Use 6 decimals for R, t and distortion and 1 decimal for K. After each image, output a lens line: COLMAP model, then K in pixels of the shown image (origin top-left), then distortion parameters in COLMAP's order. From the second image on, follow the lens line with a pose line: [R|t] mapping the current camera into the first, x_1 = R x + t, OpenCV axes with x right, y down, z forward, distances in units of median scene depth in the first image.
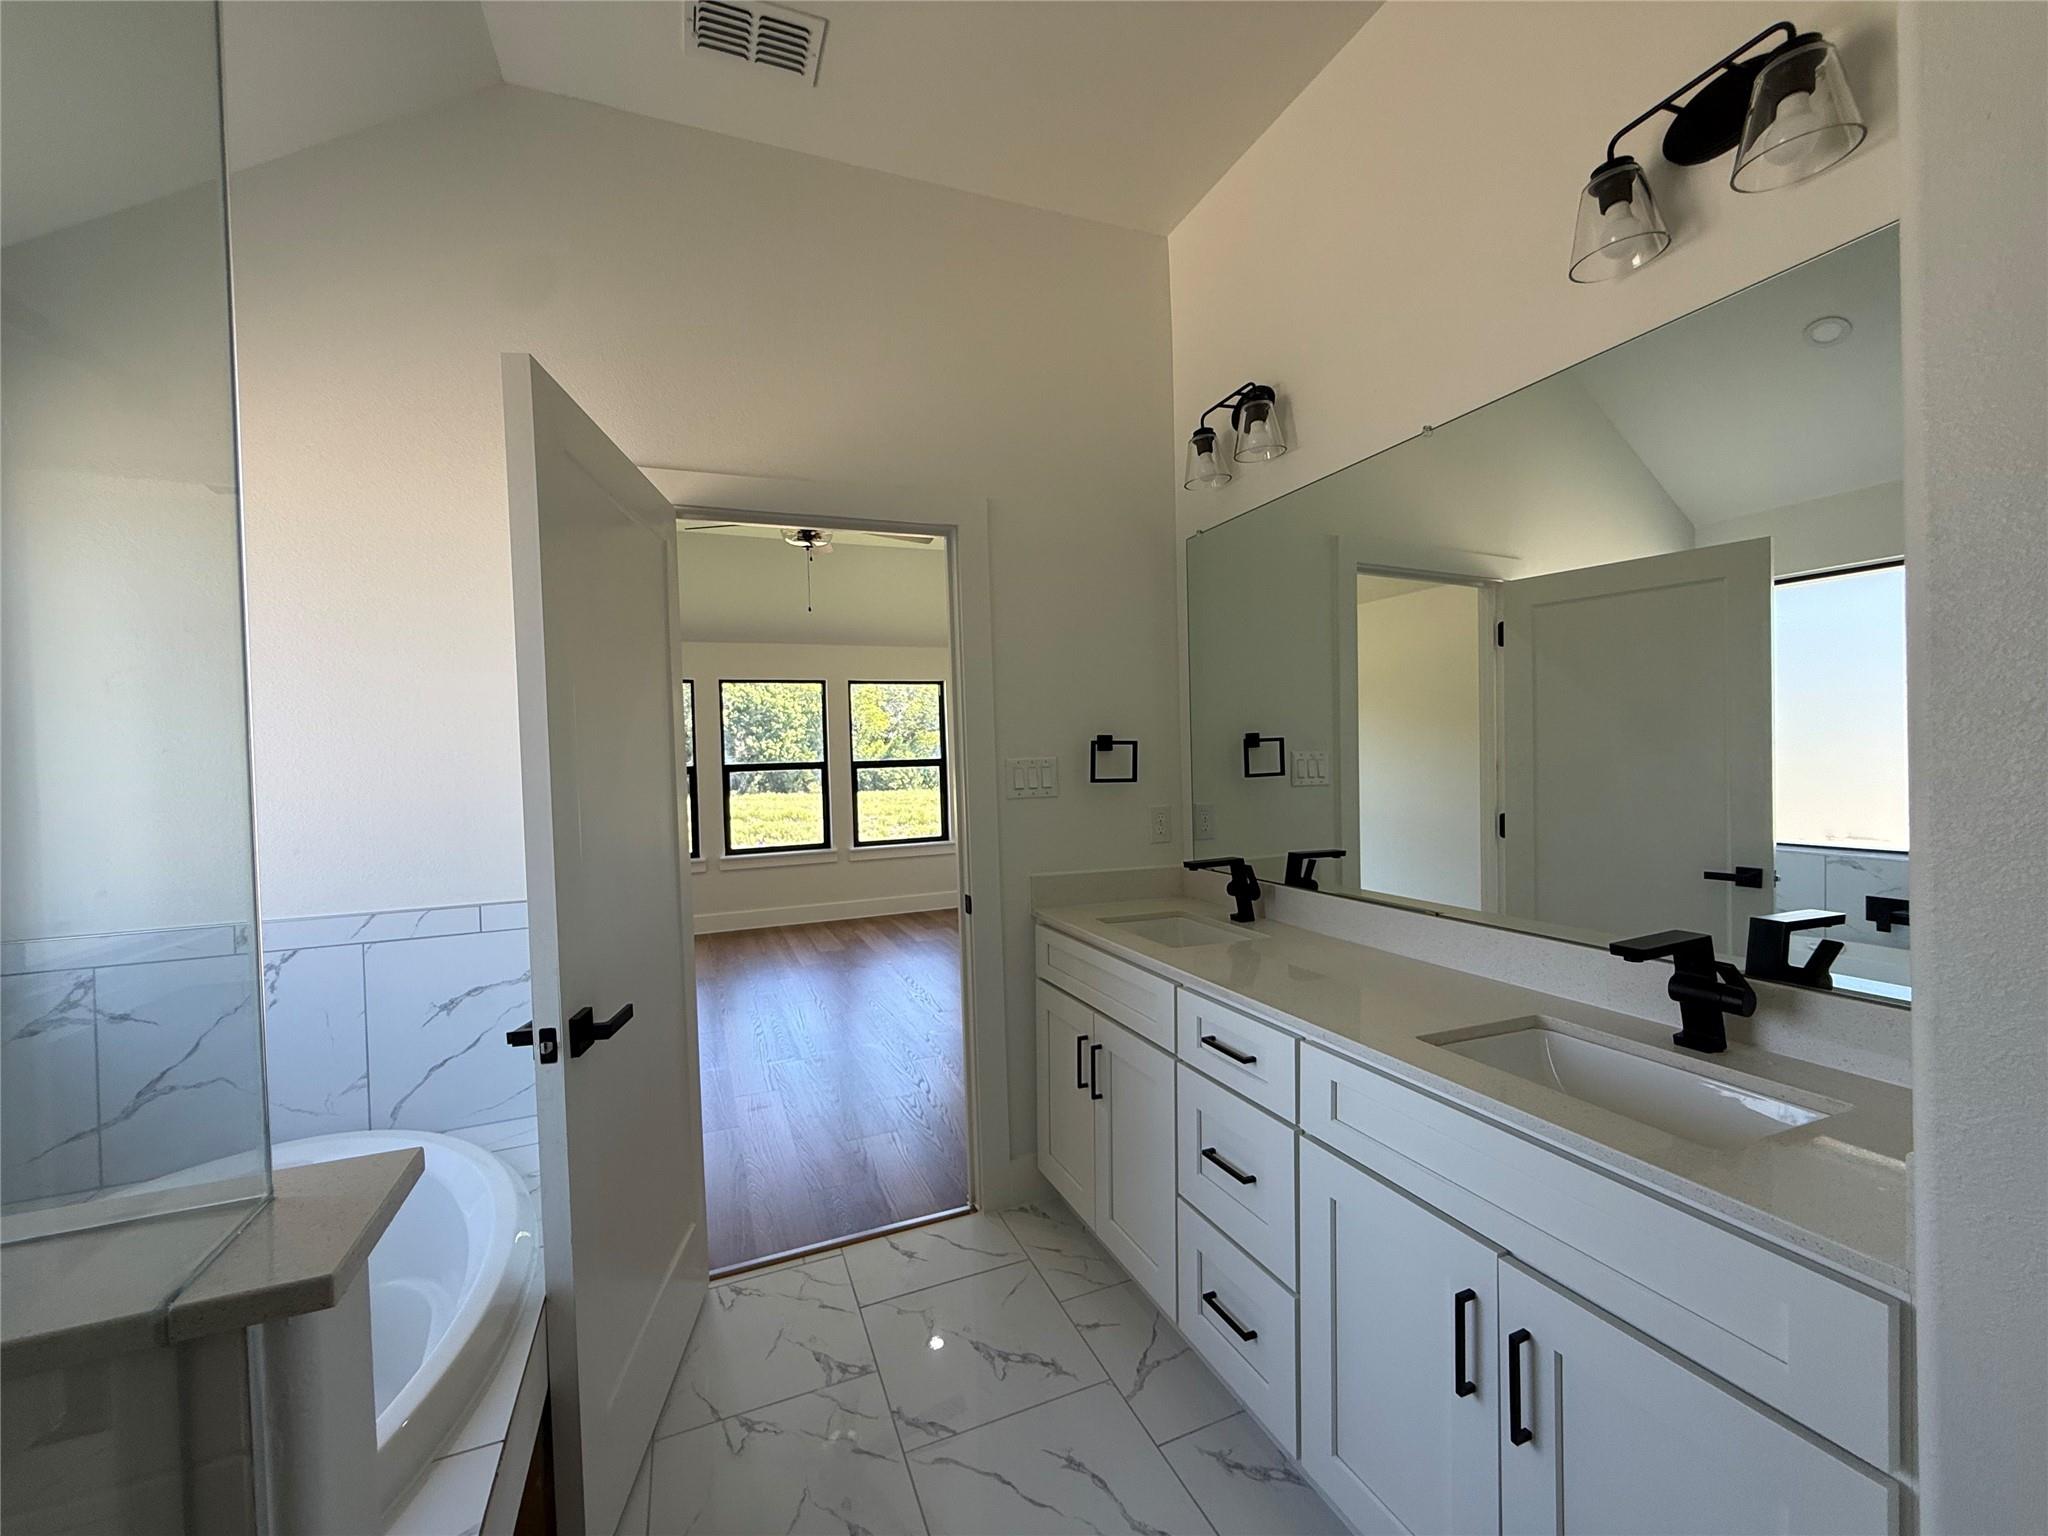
lens RADIAL K [[818.0, 0, 1022.2], [0, 818.0, 768.2], [0, 0, 1]] dist [0.001313, -0.000168]
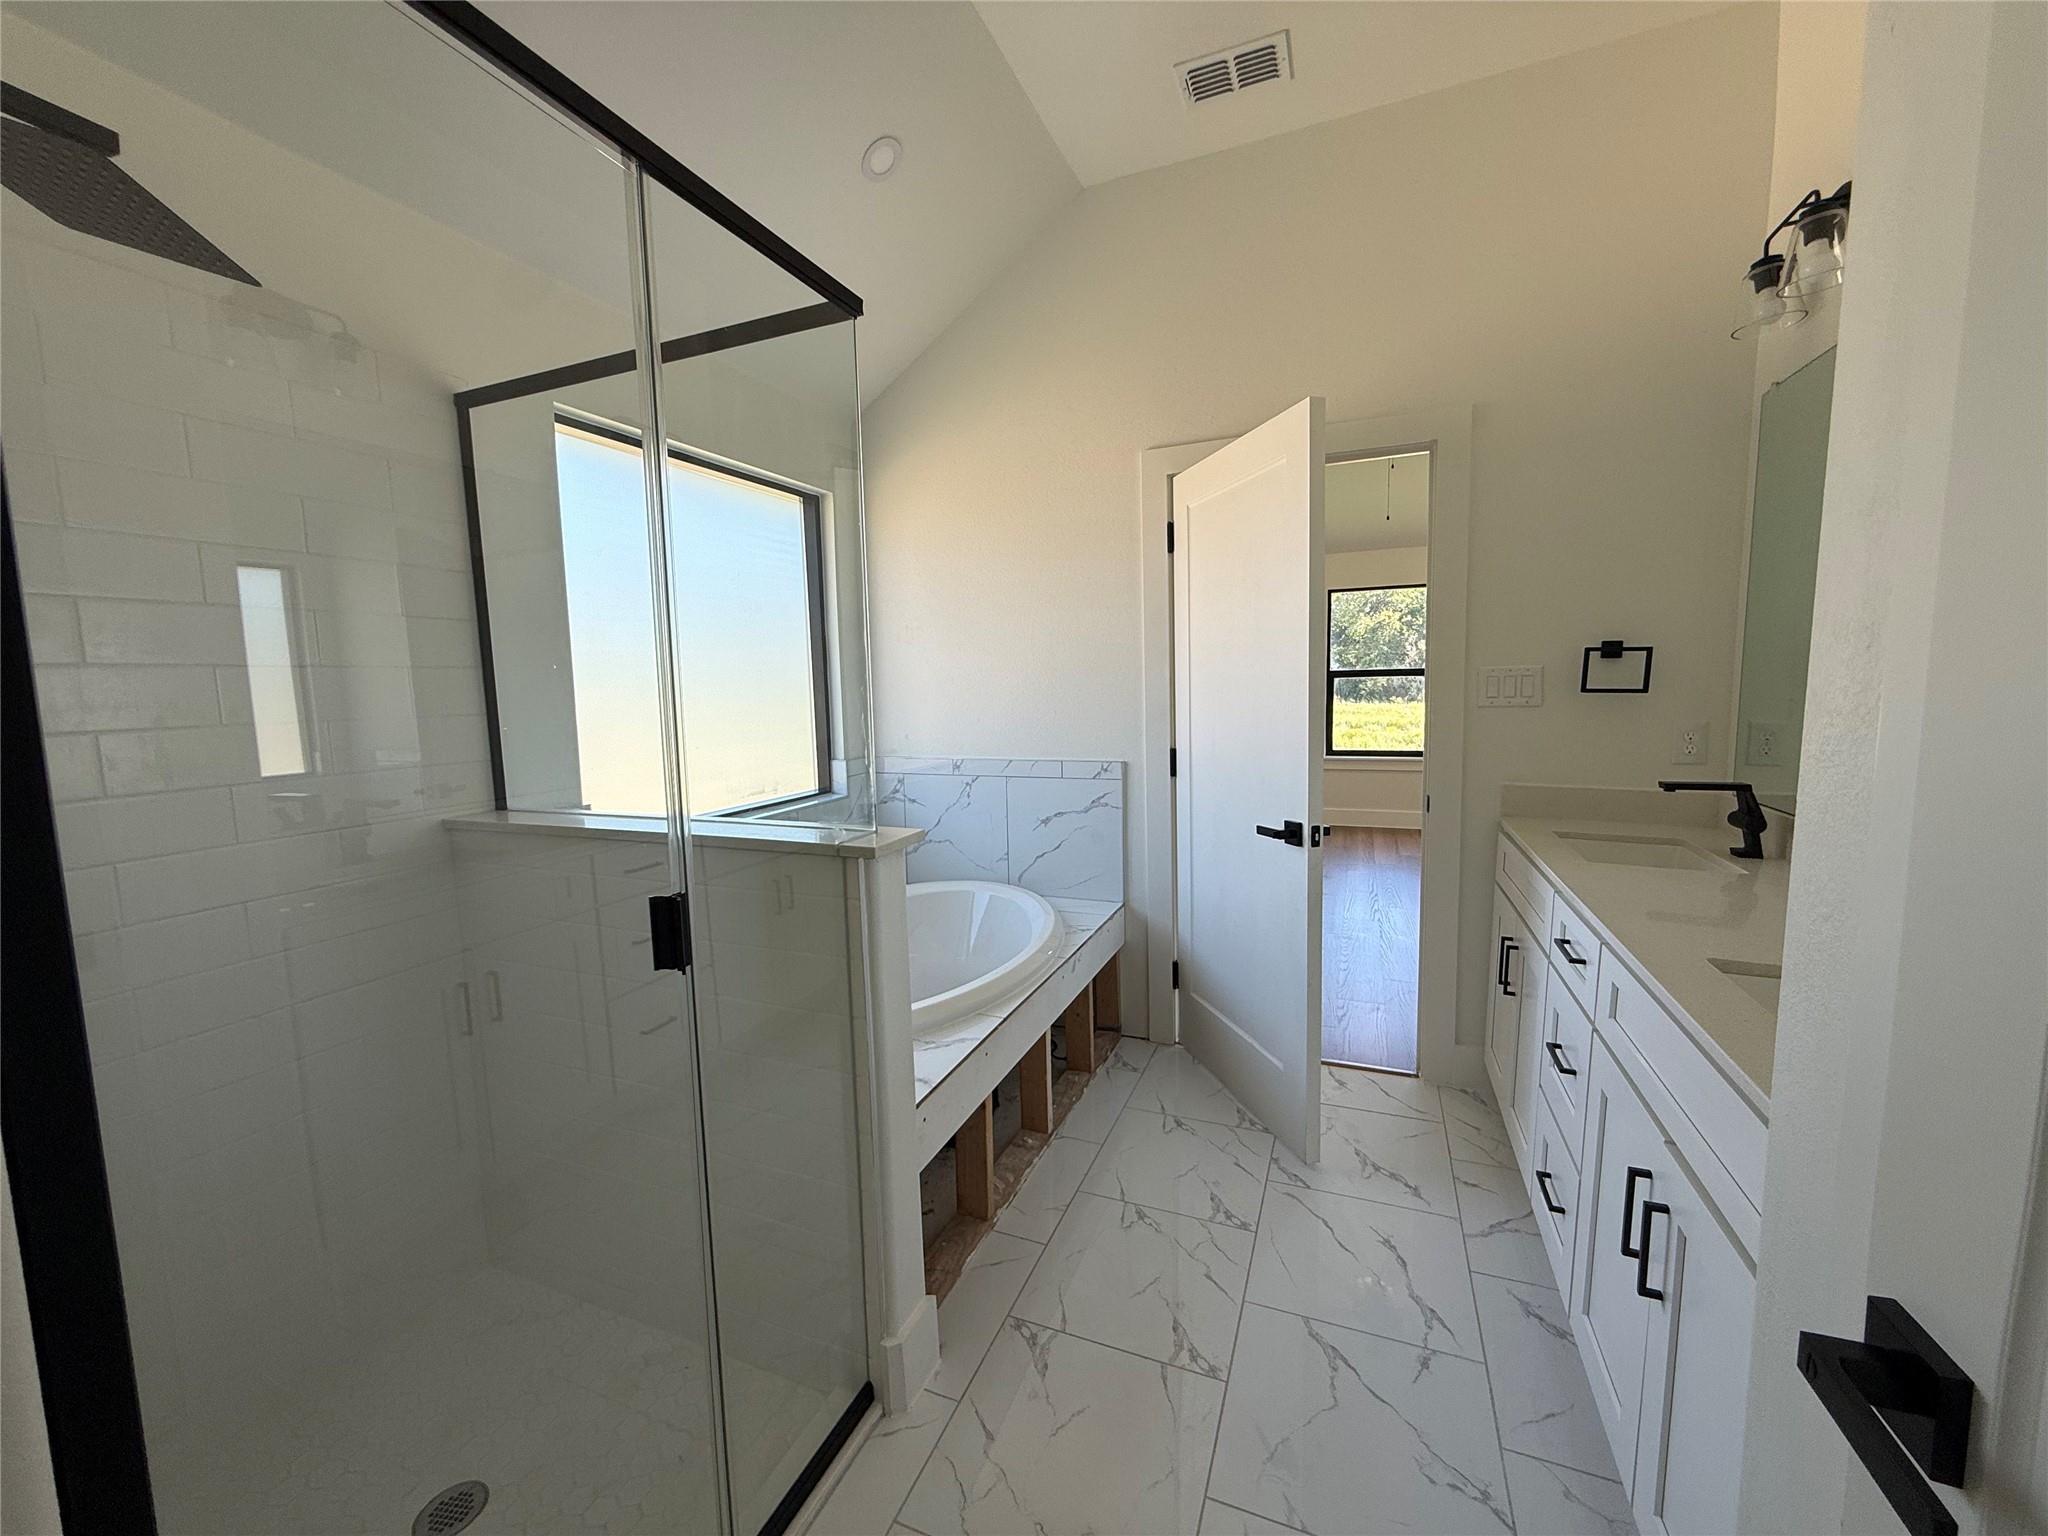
lens RADIAL K [[818.0, 0, 1022.2], [0, 818.0, 768.2], [0, 0, 1]] dist [0.001313, -0.000168]
pose [[0.712066, 0.087663, -0.696618, 0.325871], [-0.007384, 0.993055, 0.117420, -0.001836], [0.702073, -0.078467, 0.707768, -0.142106]]
